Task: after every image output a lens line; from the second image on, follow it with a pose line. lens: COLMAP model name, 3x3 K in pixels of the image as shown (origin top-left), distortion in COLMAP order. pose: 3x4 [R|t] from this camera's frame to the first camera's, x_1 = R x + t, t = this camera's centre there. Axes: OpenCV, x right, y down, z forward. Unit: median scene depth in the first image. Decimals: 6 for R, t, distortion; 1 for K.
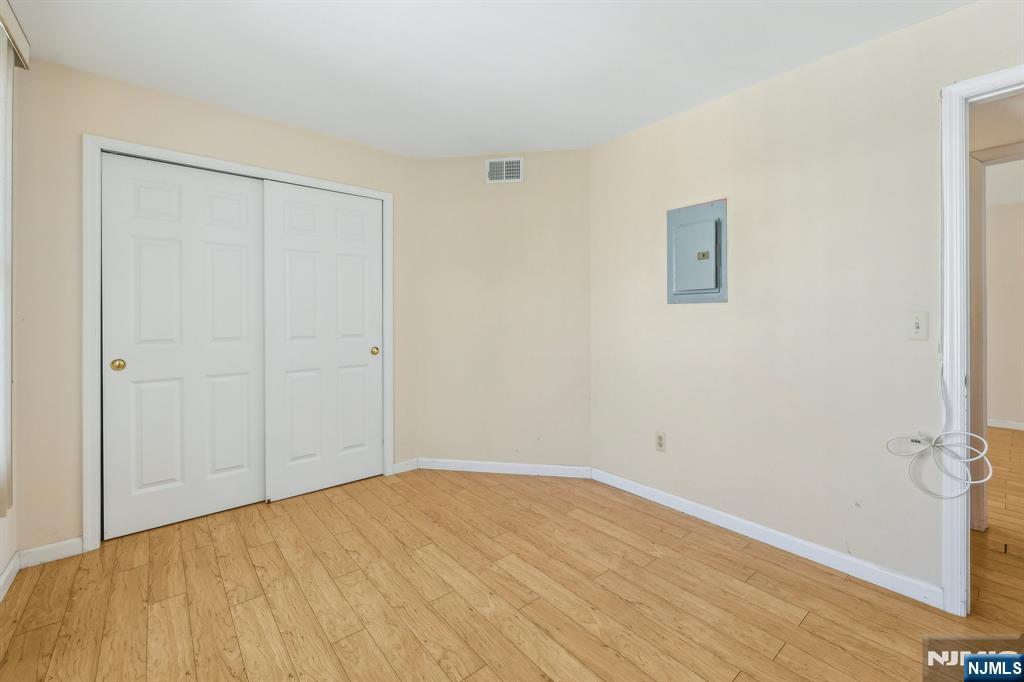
lens RADIAL K [[419.6, 0, 523.4], [0, 419.6, 317.3], [0, 0, 1]] dist [0.000095, 0.000237]
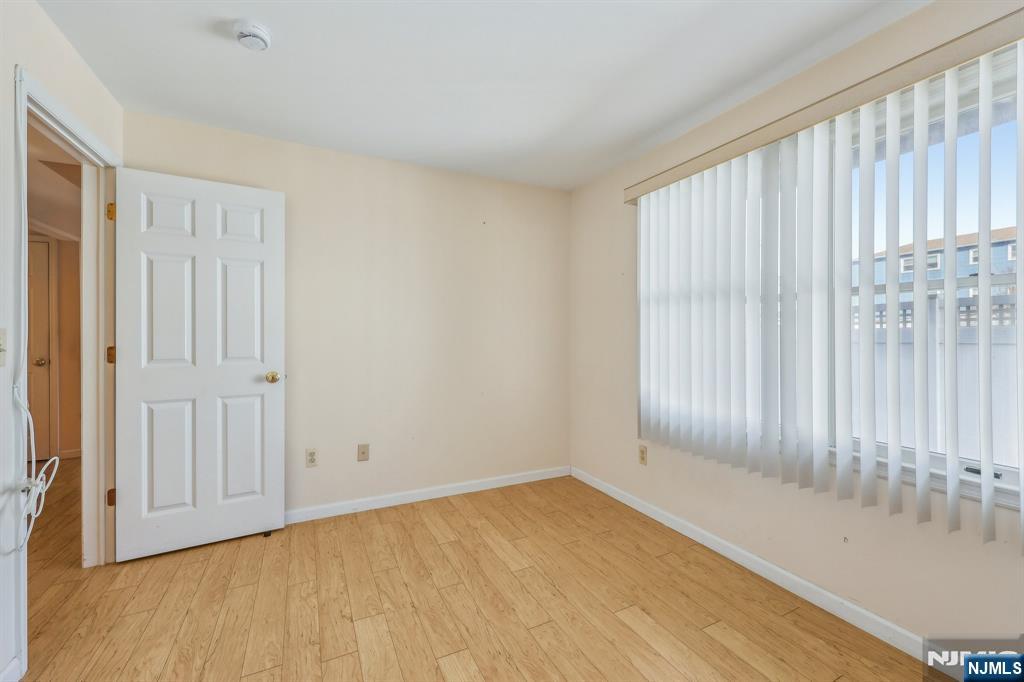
lens RADIAL K [[419.6, 0, 514.7], [0, 419.6, 338.2], [0, 0, 1]] dist [0.000095, 0.000237]
pose [[-0.971535, -0.009159, 0.236718, -0.137709], [-0.005300, 0.999843, 0.016936, -0.013161], [-0.236835, 0.015199, -0.971431, 1.234562]]
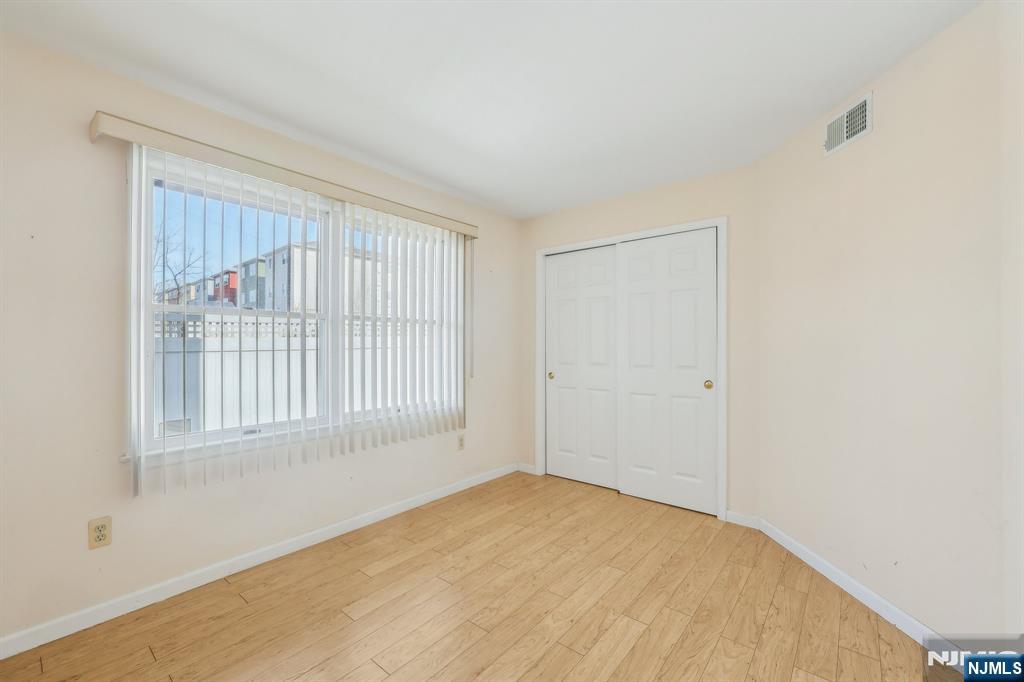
lens RADIAL K [[419.6, 0, 516.1], [0, 419.6, 341.5], [0, 0, 1]] dist [0.000095, 0.000237]
pose [[0.181914, -0.012573, -0.983234, 0.746235], [-0.005009, 0.999893, -0.013713, -0.004335], [0.983302, 0.007419, 0.181831, 0.554584]]
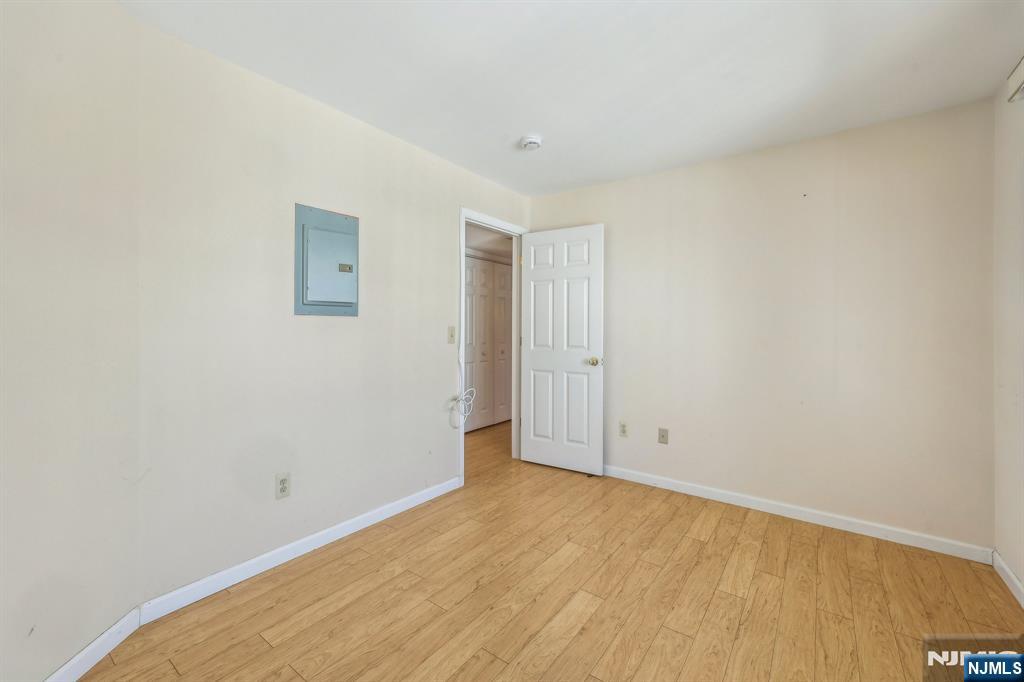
lens RADIAL K [[419.6, 0, 511.1], [0, 419.6, 332.1], [0, 0, 1]] dist [0.000095, 0.000237]
pose [[-0.212027, -0.008200, 0.977229, -0.674808], [0.000452, 0.999964, 0.008489, -0.006152], [-0.977264, 0.002242, -0.212015, 0.913135]]
